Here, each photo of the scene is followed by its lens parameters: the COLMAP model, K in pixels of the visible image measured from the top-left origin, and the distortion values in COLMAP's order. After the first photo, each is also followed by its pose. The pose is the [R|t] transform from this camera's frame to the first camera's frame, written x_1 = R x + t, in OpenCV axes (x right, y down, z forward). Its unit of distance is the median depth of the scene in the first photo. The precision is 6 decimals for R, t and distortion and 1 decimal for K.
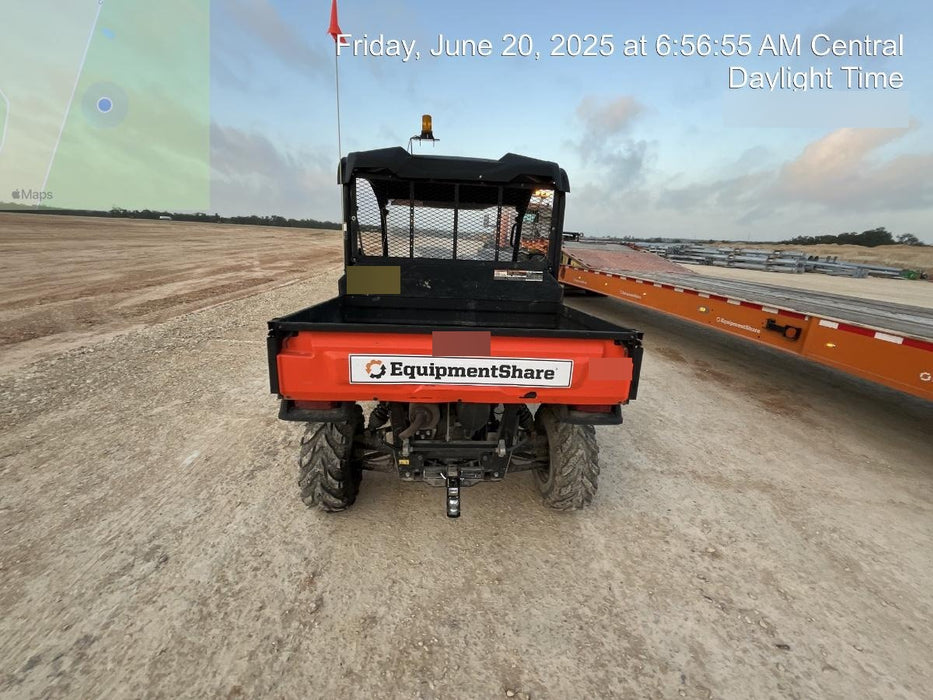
lens RADIAL K [[377.0, 0, 466.8], [0, 377.0, 350.7], [0, 0, 1]] dist [-0.005175, 0.000145]
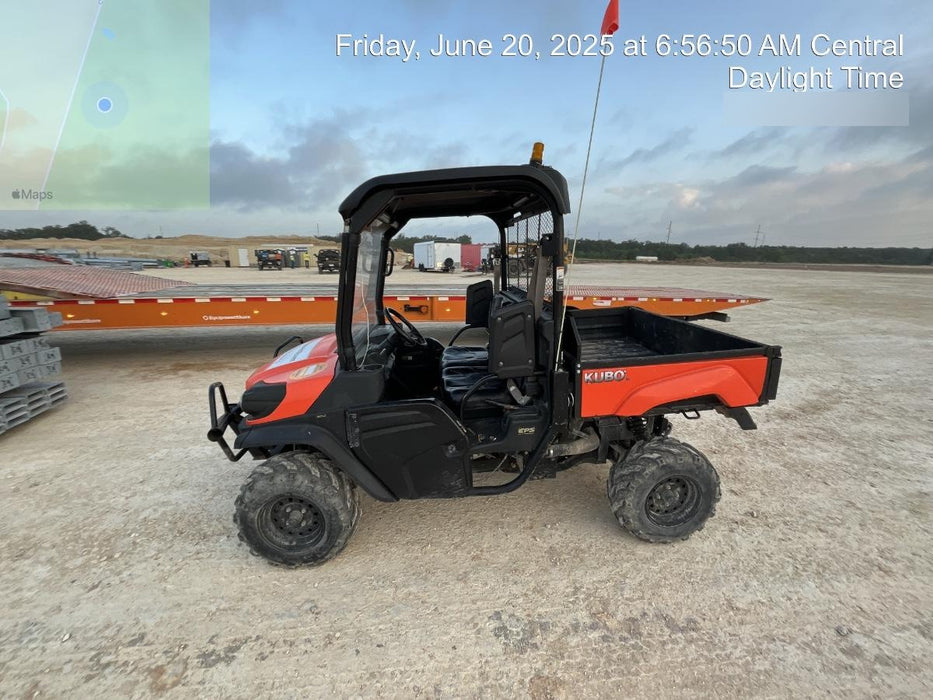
lens RADIAL K [[377.0, 0, 468.8], [0, 377.0, 348.7], [0, 0, 1]] dist [-0.005175, 0.000145]
pose [[-0.024078, -0.296698, 0.954668, -1.591252], [0.284091, 0.913544, 0.291083, -0.695622], [-0.958495, 0.278221, 0.062293, 1.773621]]
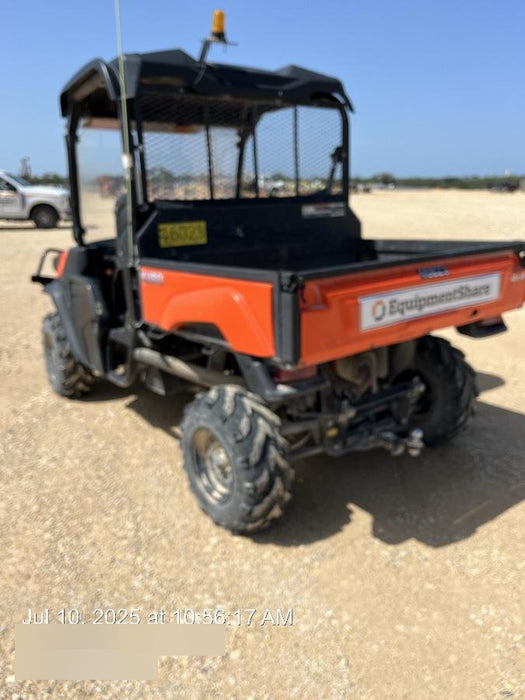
lens RADIAL K [[557.8, 0, 262.5], [0, 557.8, 354.5], [0, 0, 1]] dist [0.022500, -0.014063]
pose [[0.829150, -0.216378, 0.515452, -1.116111], [0.206318, 0.975405, 0.077578, -0.010620], [-0.519561, 0.042024, 0.853399, -0.006326]]
